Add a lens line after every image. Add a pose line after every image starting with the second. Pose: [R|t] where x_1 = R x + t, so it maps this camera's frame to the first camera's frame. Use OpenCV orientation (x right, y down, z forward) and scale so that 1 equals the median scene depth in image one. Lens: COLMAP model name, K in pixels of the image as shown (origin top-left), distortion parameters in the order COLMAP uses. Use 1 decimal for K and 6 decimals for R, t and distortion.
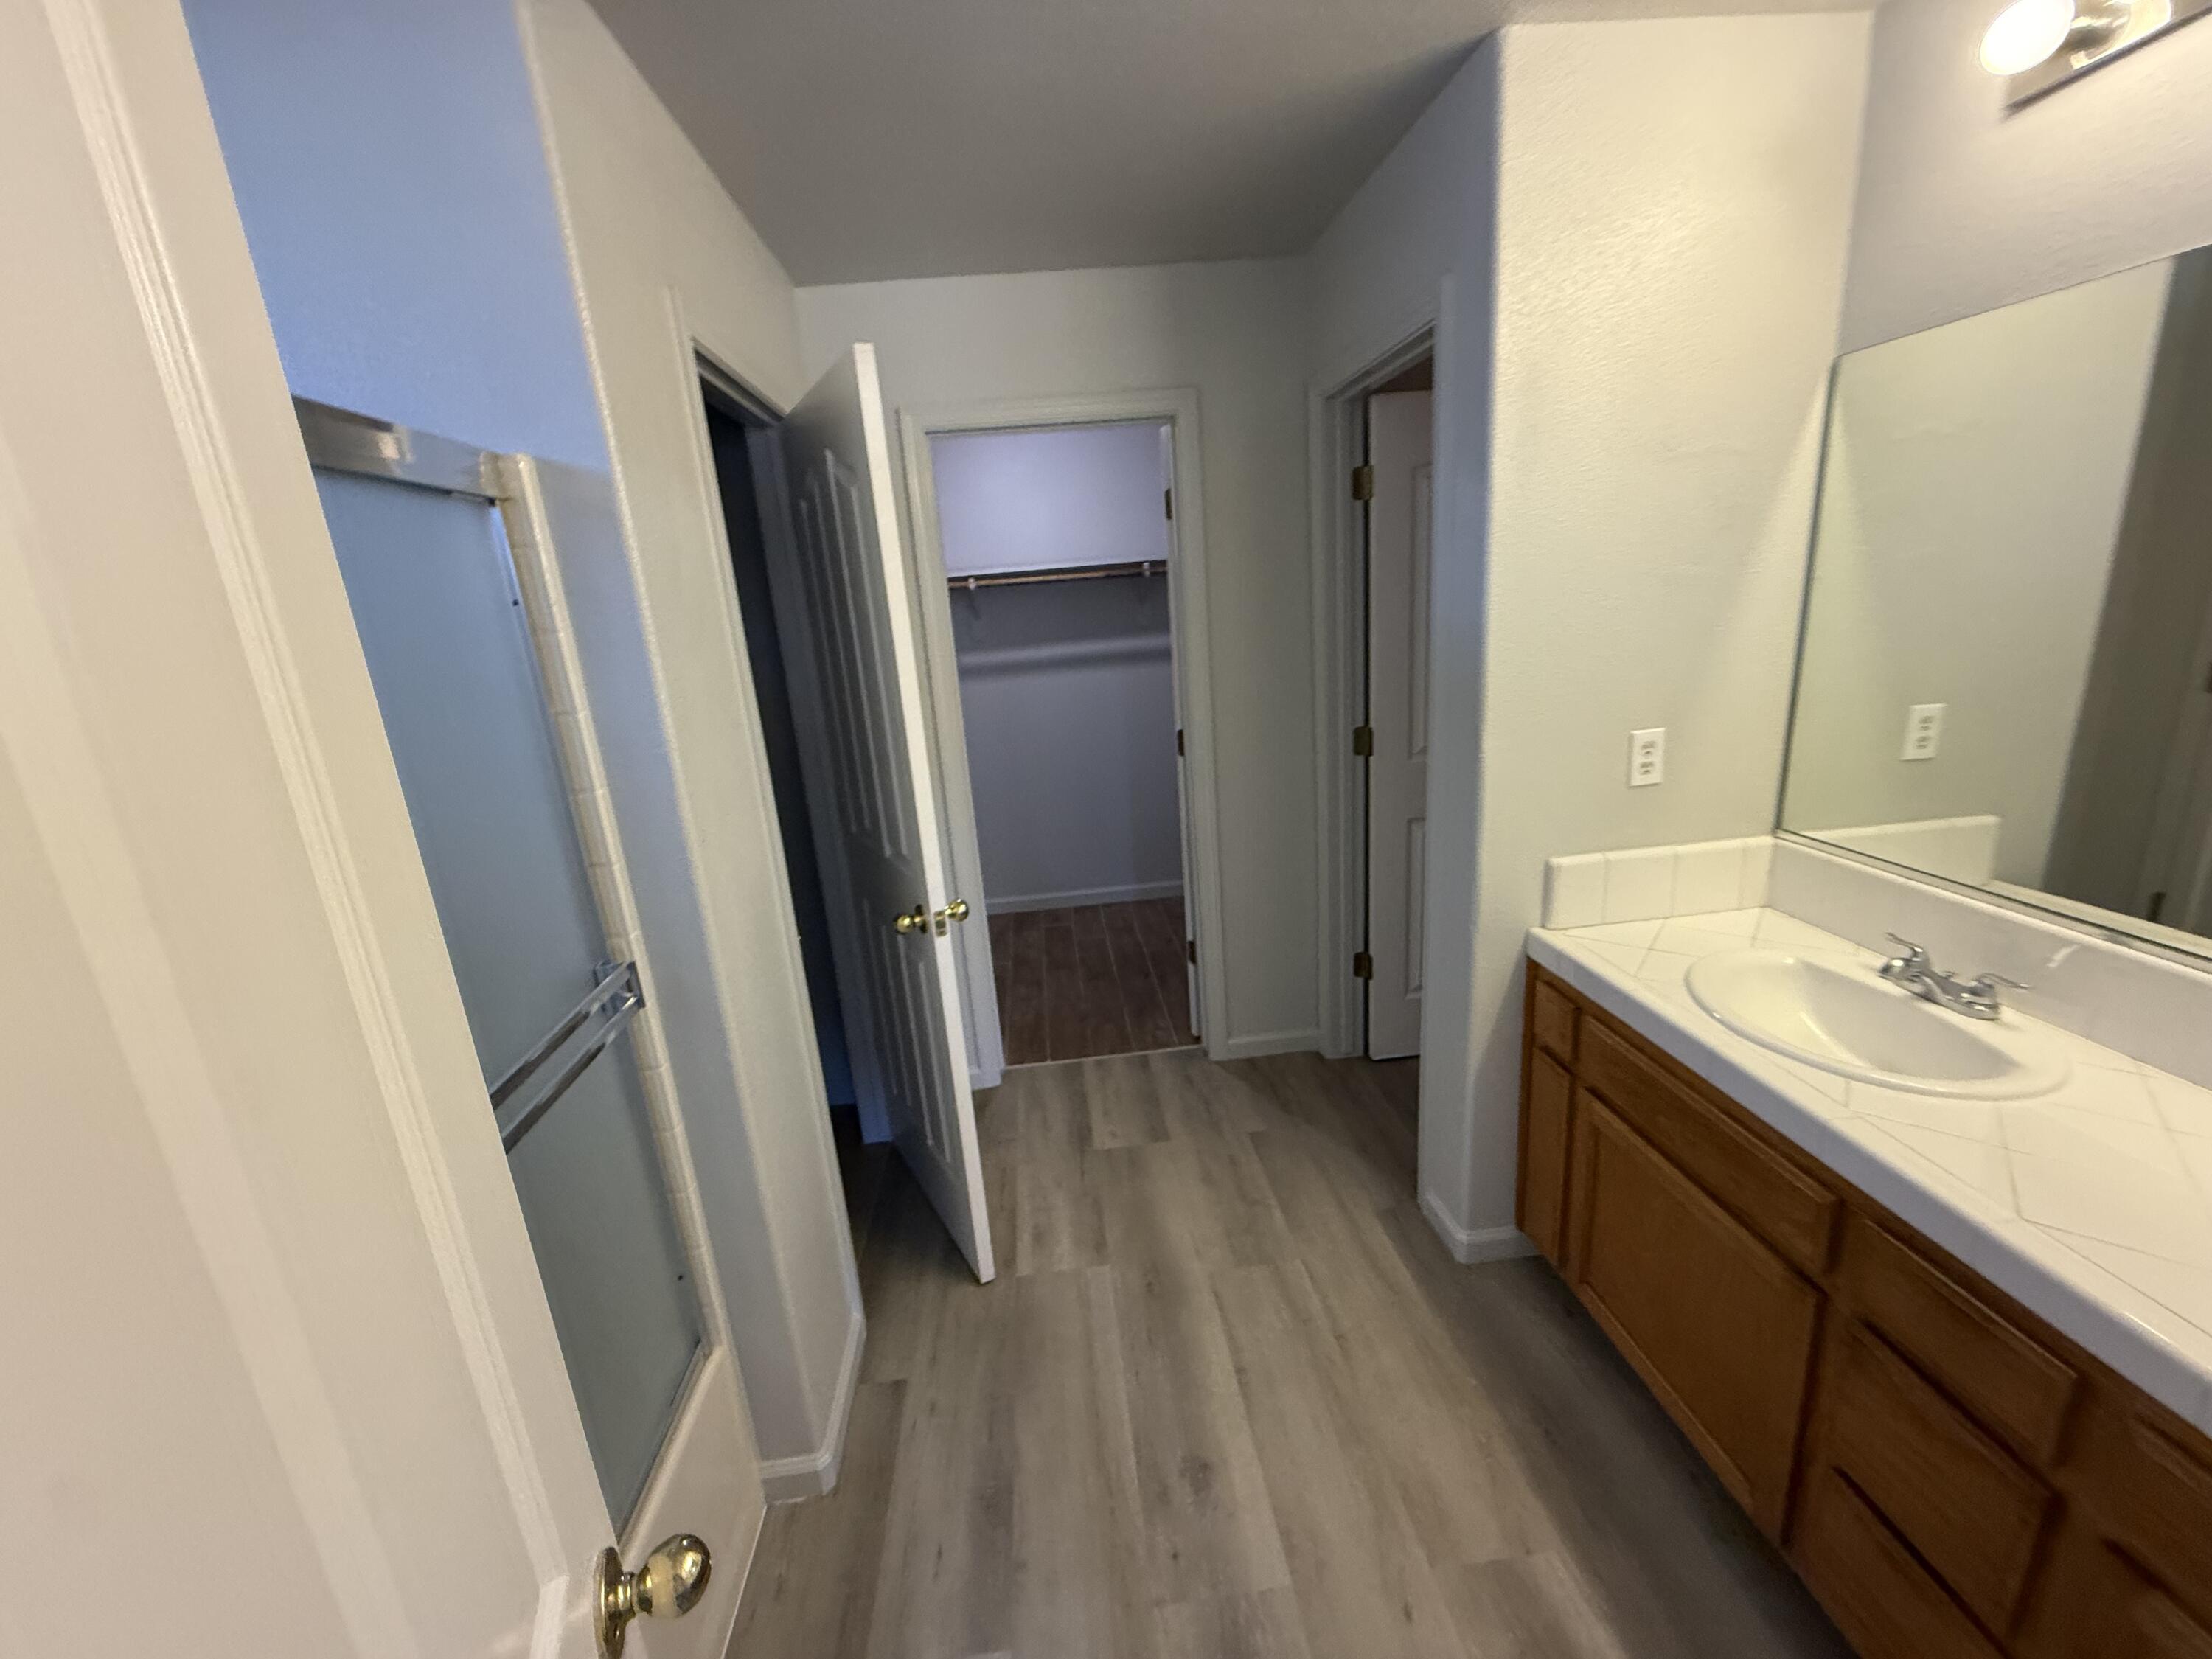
lens RADIAL K [[878.7, 0, 1096.1], [0, 878.7, 827.7], [0, 0, 1]] dist [-0.000469, 0.000273]
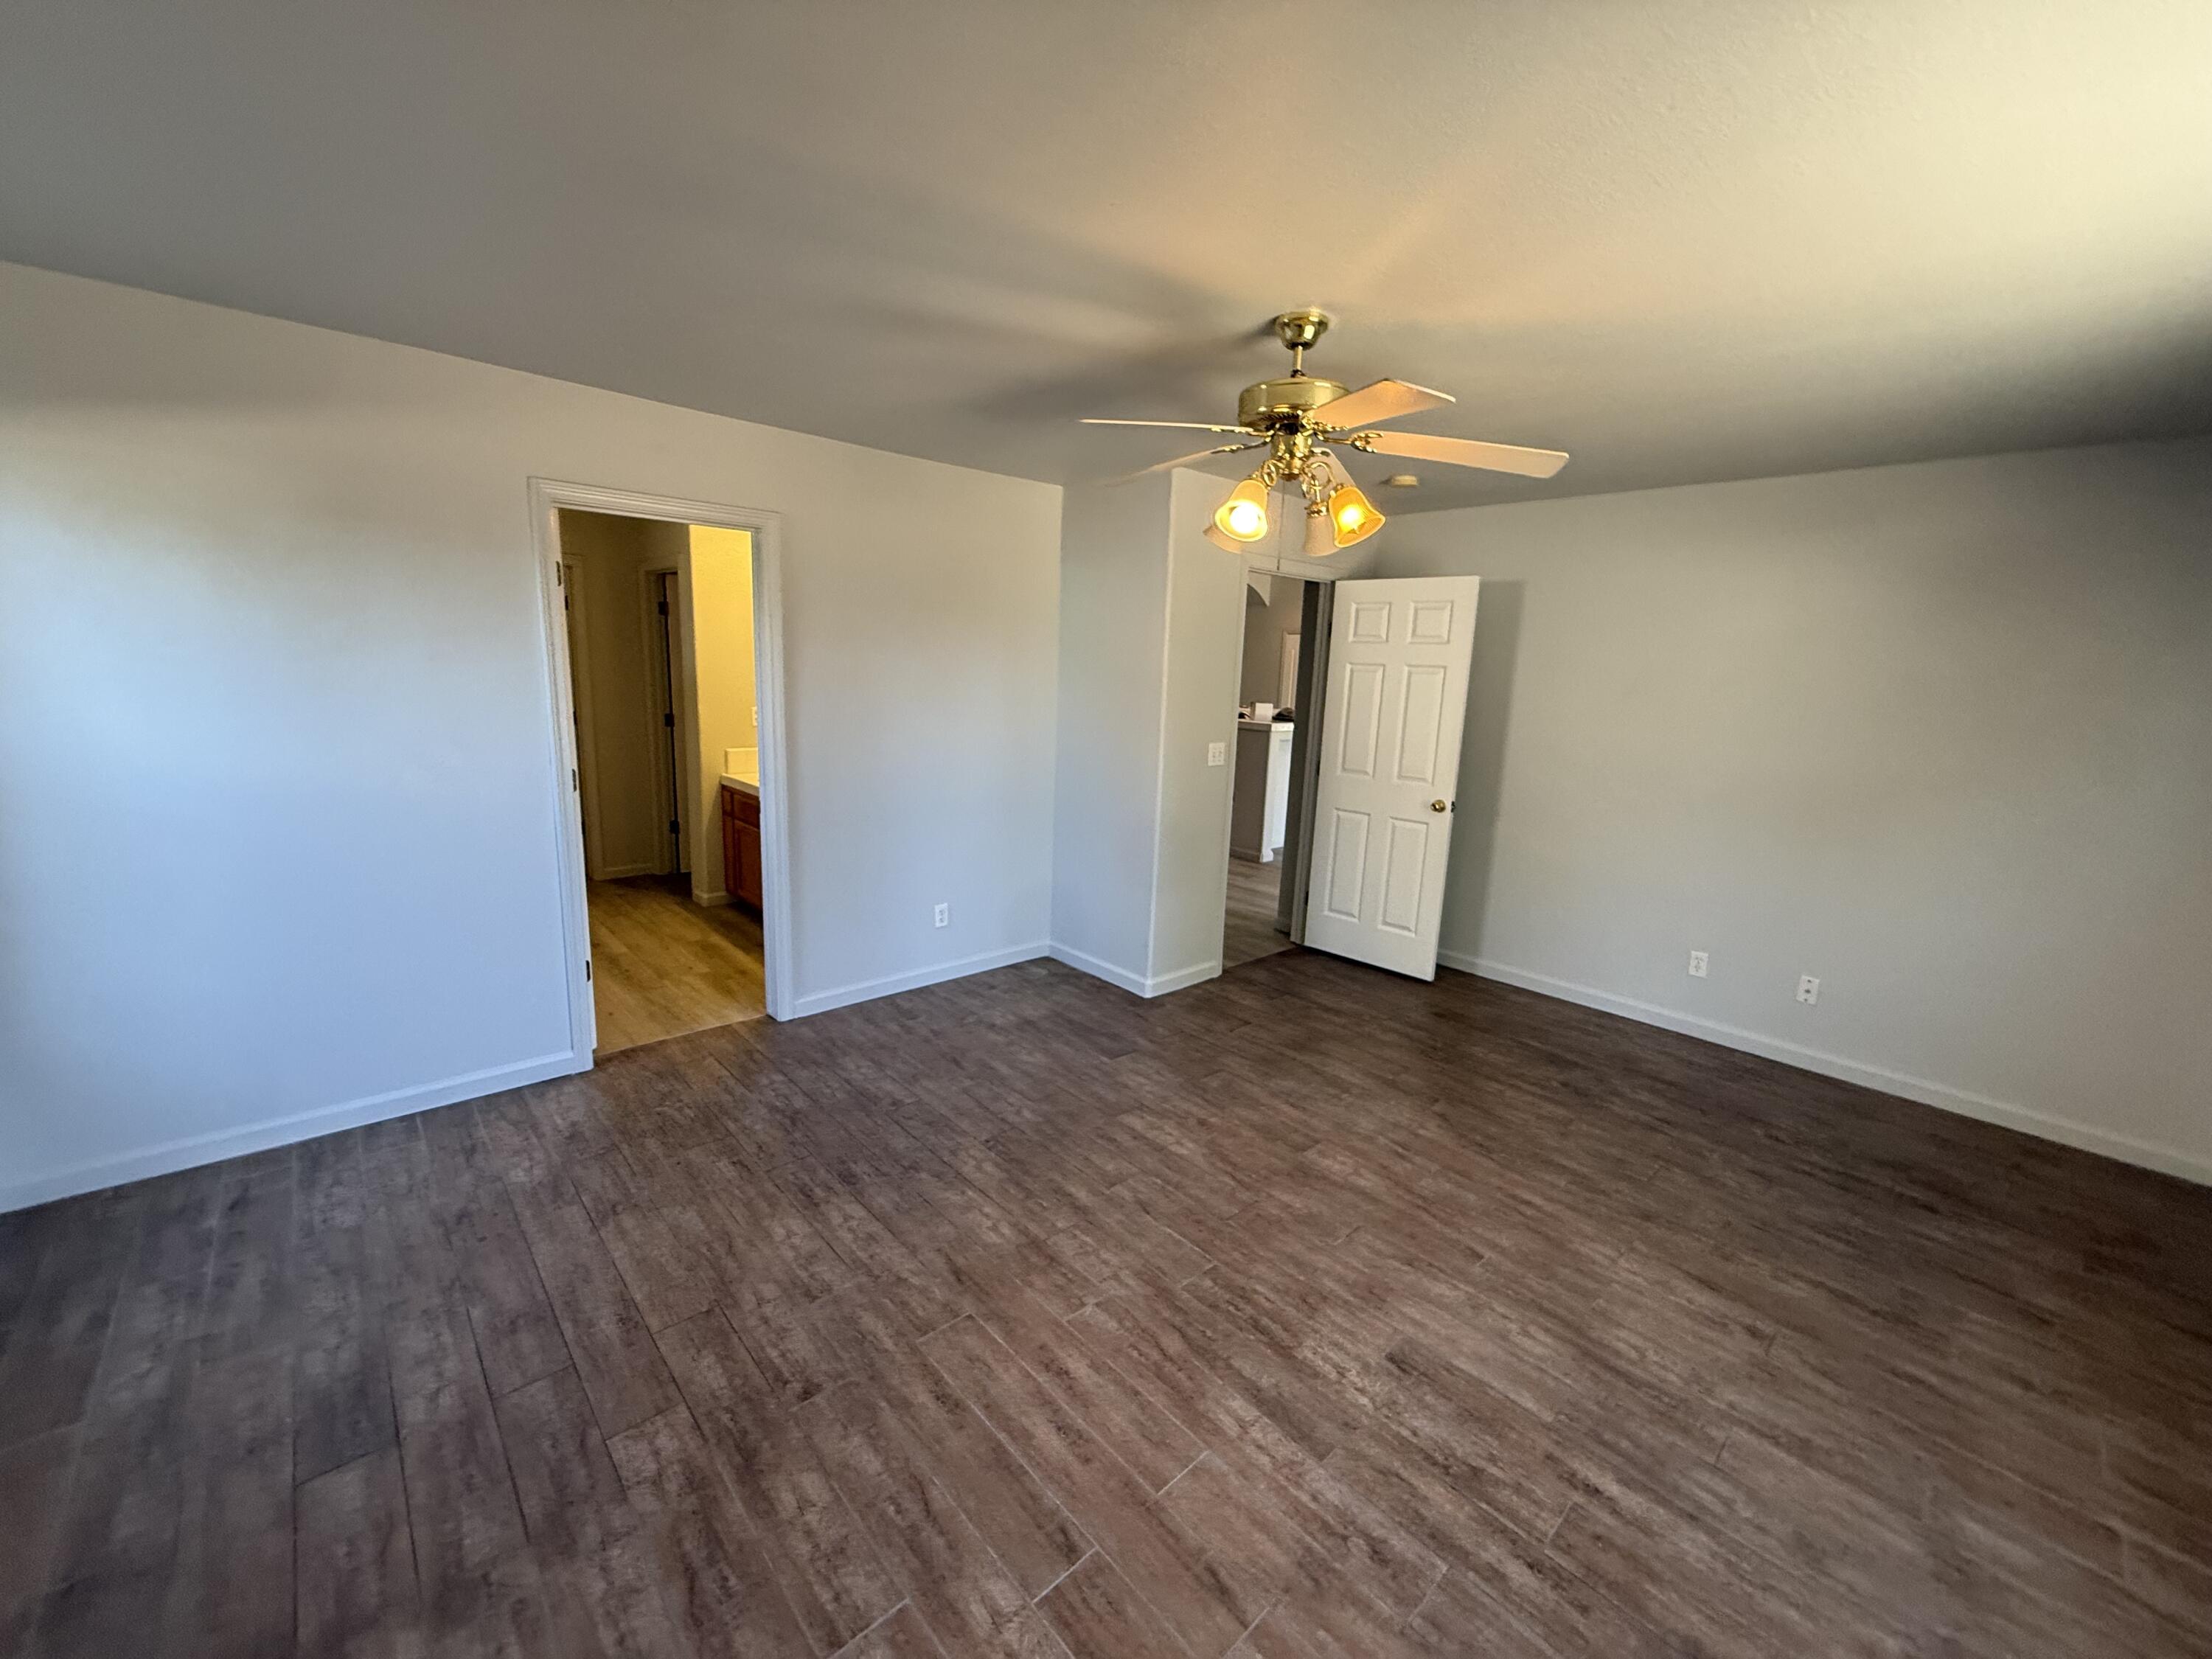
lens RADIAL K [[881.2, 0, 1099.0], [0, 881.2, 827.3], [0, 0, 1]] dist [-0.000933, 0.000823]
pose [[0.784711, -0.003073, 0.619854, -0.343041], [0.057705, 0.996007, -0.068115, 0.577291], [-0.617170, 0.089219, 0.781755, -2.091950]]
